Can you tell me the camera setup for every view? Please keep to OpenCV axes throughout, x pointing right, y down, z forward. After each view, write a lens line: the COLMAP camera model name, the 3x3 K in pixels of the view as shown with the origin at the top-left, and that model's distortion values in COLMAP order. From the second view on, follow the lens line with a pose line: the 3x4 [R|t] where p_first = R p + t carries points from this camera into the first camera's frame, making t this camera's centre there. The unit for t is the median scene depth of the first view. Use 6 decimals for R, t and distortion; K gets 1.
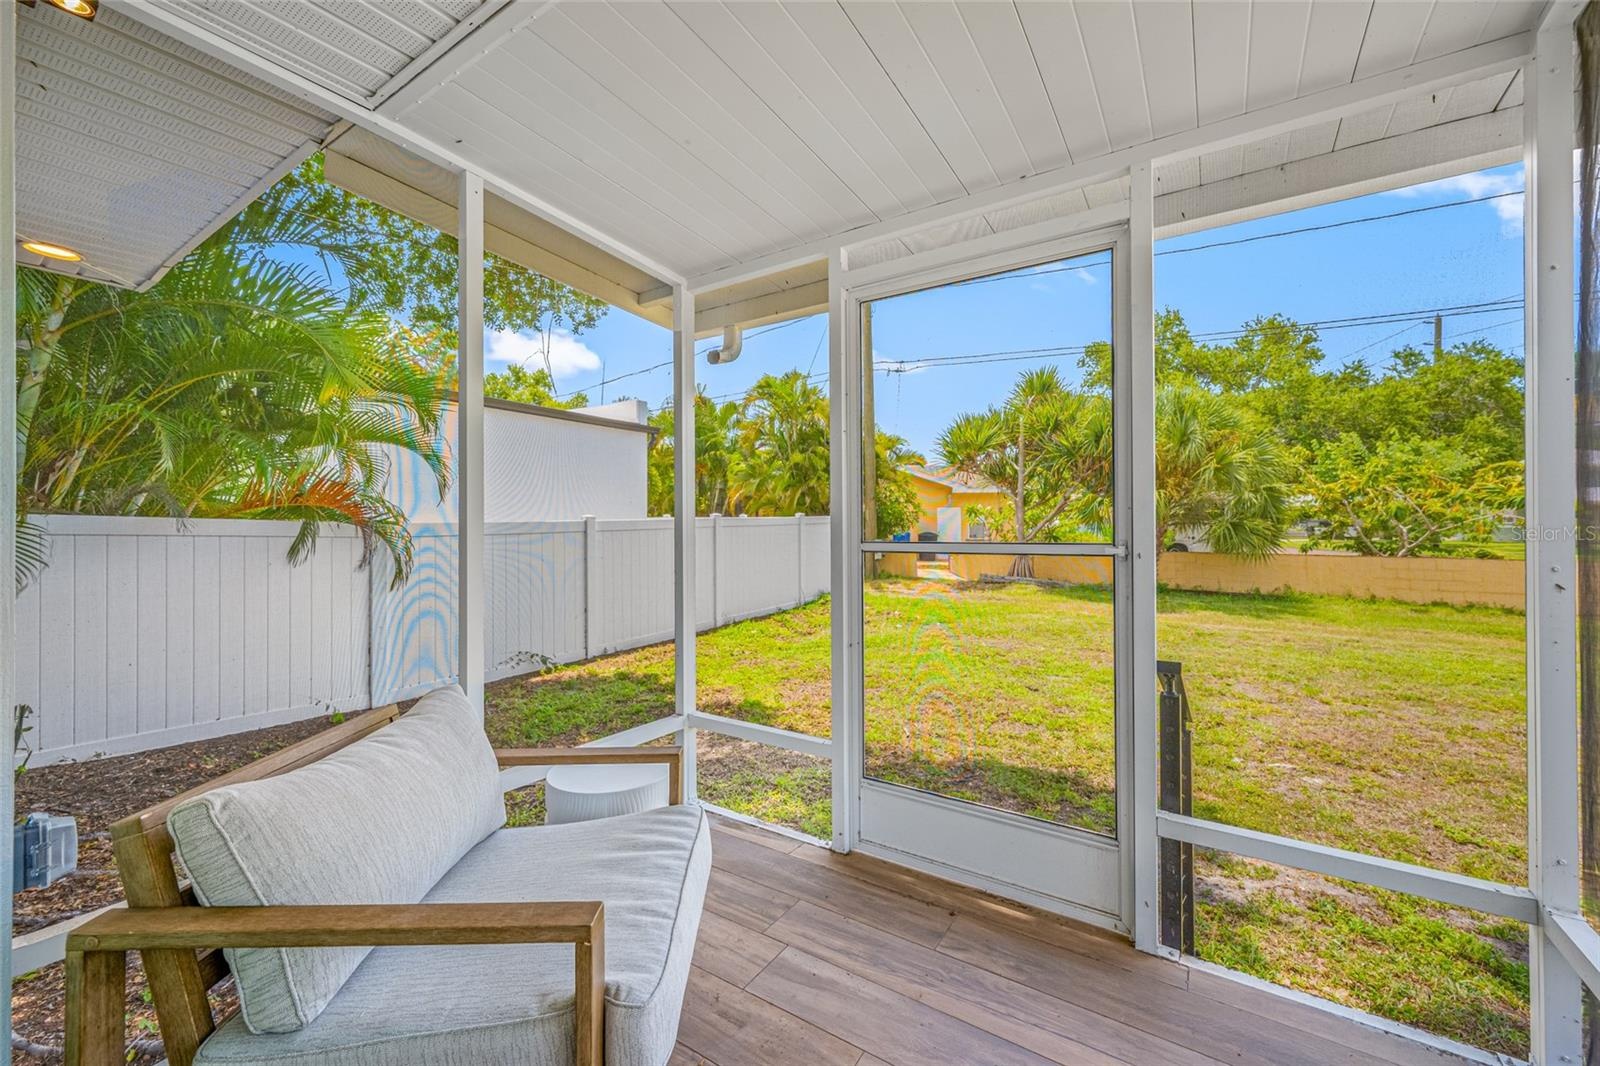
lens RADIAL K [[633.2, 0, 796.1], [0, 633.2, 525.3], [0, 0, 1]] dist [-0.000784, -0.000323]
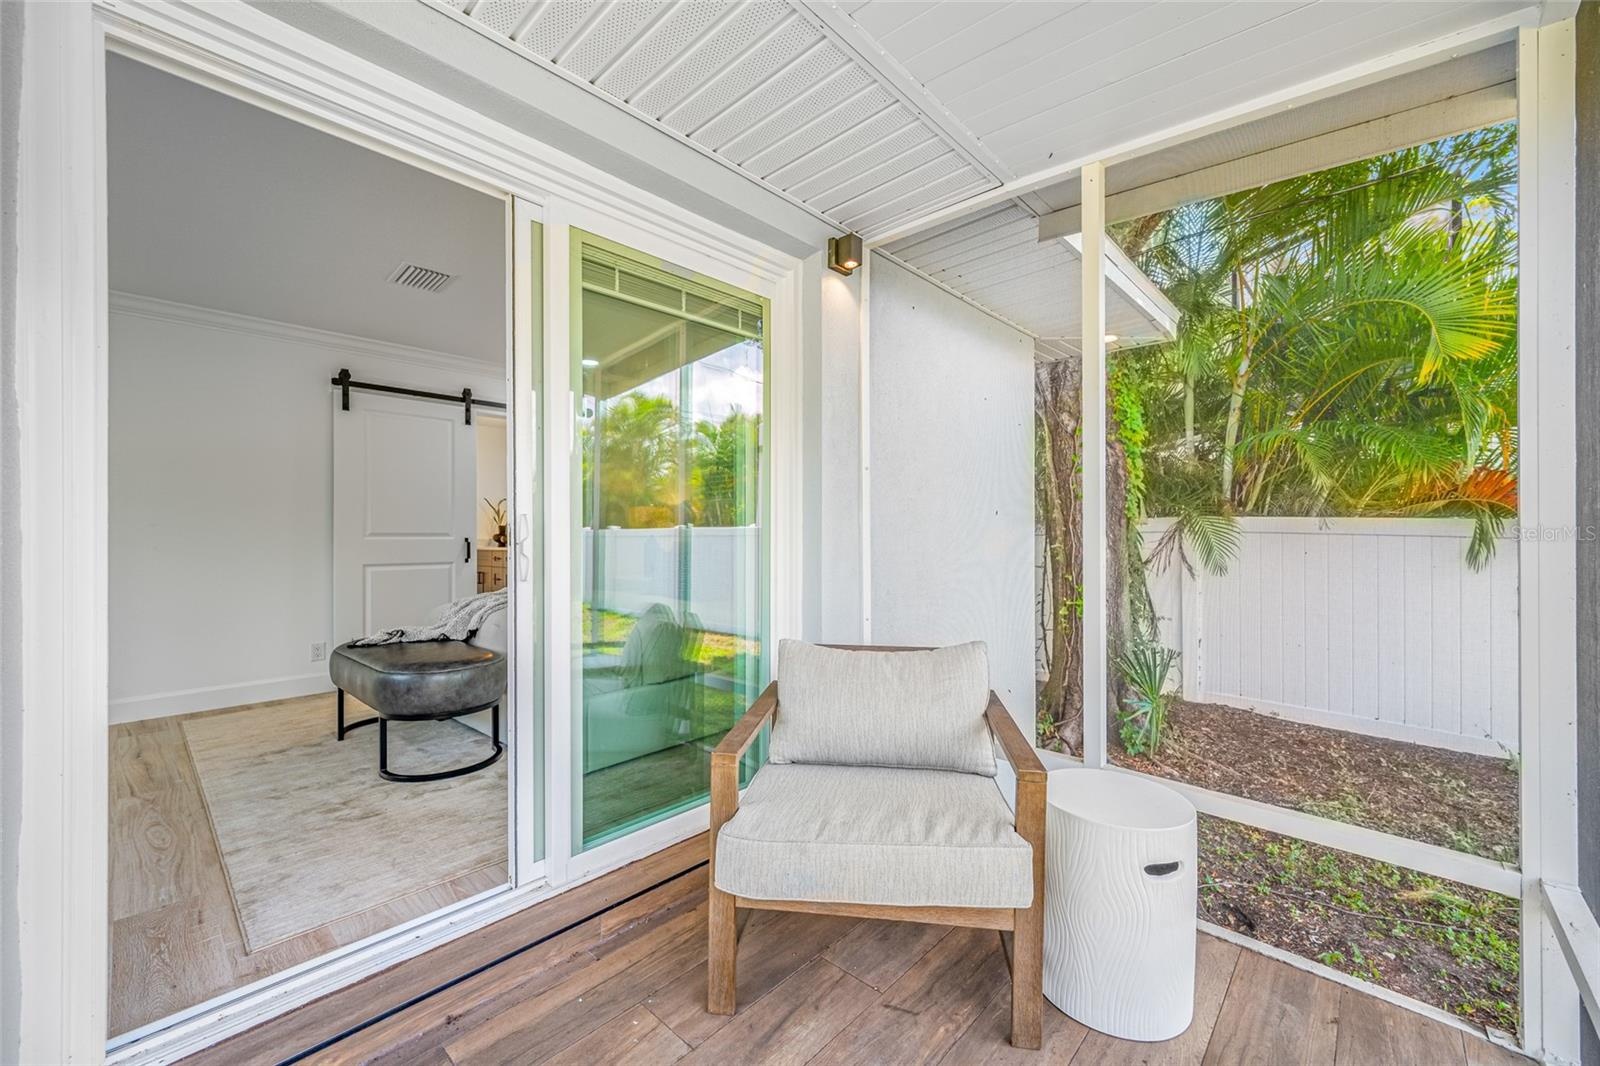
lens RADIAL K [[633.2, 0, 795.4], [0, 633.2, 533.2], [0, 0, 1]] dist [-0.000784, -0.000323]
pose [[-0.168665, 0.000308, -0.985673, 0.257945], [0.001076, 0.999999, 0.000129, 0.016911], [0.985673, -0.001038, -0.168665, 0.316123]]
